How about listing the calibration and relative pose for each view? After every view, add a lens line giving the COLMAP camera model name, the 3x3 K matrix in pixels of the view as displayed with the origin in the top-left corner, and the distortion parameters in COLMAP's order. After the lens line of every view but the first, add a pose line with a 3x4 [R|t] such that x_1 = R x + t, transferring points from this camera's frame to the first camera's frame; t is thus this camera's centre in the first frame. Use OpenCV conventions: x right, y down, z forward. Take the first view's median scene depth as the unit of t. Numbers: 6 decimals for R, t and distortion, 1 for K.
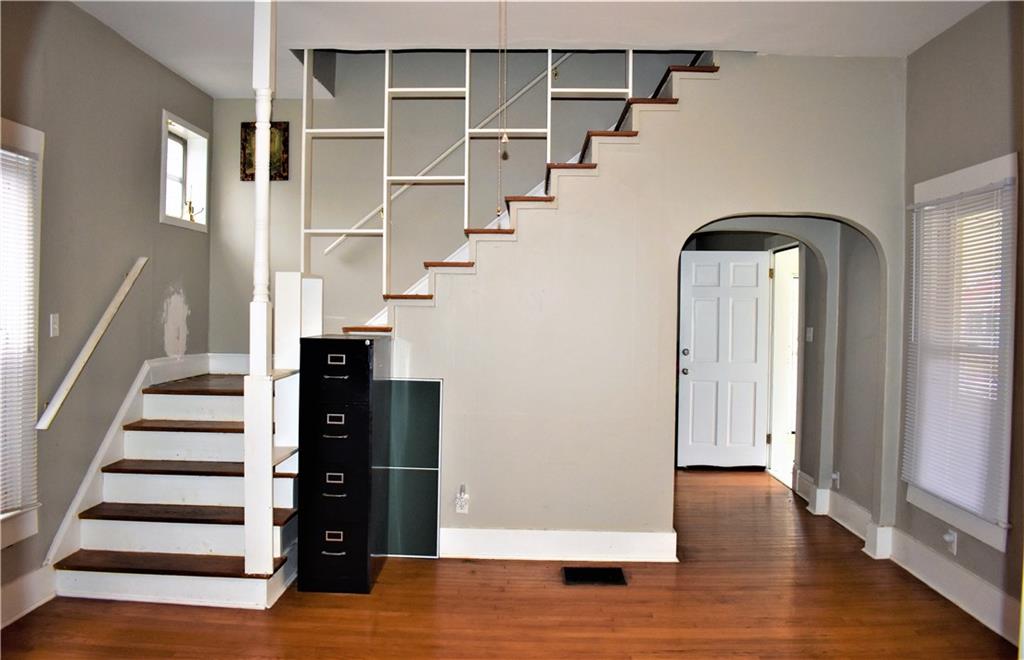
lens RADIAL K [[805.8, 0, 512.7], [0, 805.8, 321.9], [0, 0, 1]] dist [-0.061385, 0.005862]
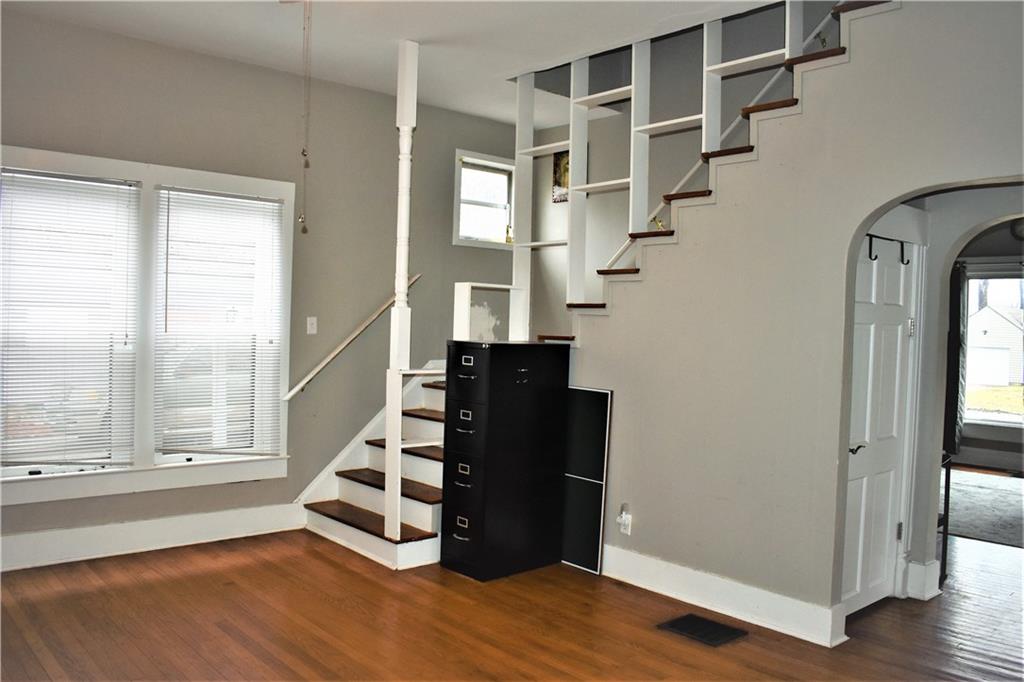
lens RADIAL K [[834.7, 0, 511.5], [0, 834.7, 346.8], [0, 0, 1]] dist [-0.058175, -0.002188]
pose [[0.689907, 0.029623, -0.723292, 0.568495], [-0.033202, 0.999406, 0.009261, 0.013444], [0.723136, 0.017625, 0.690480, 0.228649]]
